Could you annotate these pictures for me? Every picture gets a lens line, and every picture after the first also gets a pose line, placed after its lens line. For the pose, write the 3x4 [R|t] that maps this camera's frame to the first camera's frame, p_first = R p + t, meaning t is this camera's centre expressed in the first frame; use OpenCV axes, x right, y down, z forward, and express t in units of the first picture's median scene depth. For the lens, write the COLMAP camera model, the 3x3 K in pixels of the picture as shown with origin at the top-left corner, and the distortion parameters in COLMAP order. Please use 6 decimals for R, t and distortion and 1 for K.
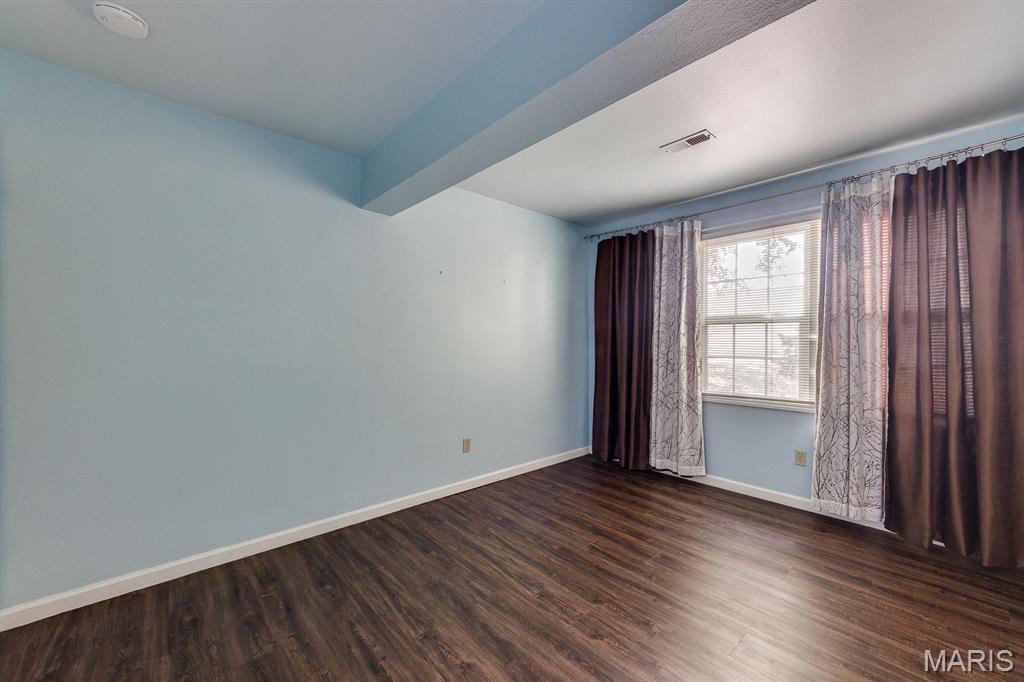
lens RADIAL K [[402.2, 0, 514.3], [0, 402.2, 347.3], [0, 0, 1]] dist [0.010650, 0.000099]
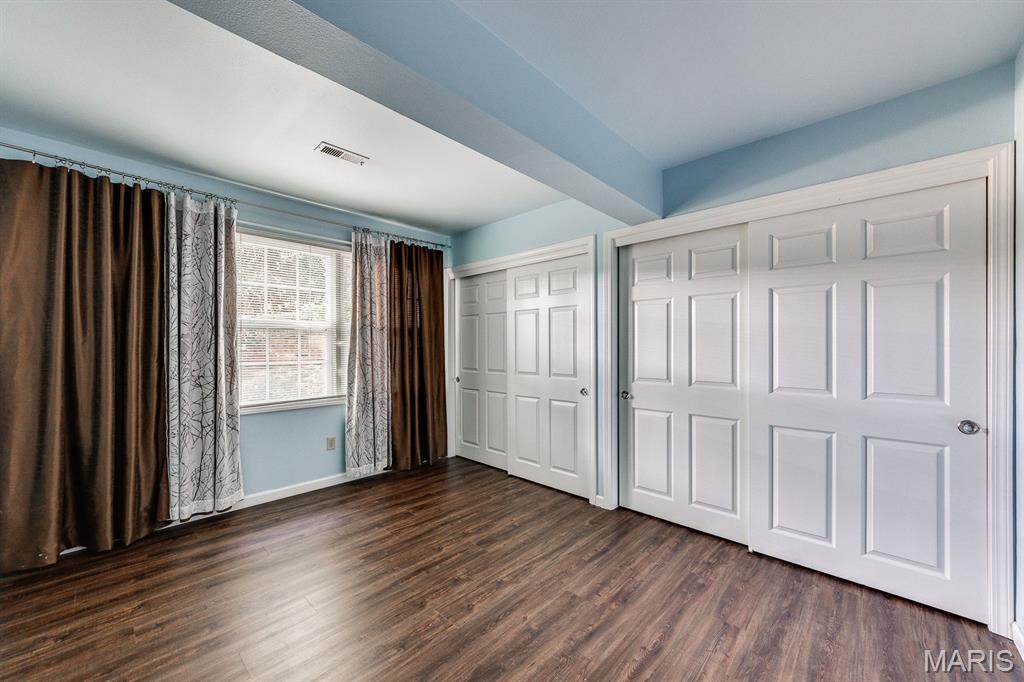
lens RADIAL K [[402.2, 0, 514.3], [0, 402.2, 347.3], [0, 0, 1]] dist [0.010650, 0.000099]
pose [[-0.083069, -0.008661, 0.996506, -0.541528], [0.016409, 0.999815, 0.010058, -0.016175], [-0.996409, 0.017187, -0.082911, 0.556376]]
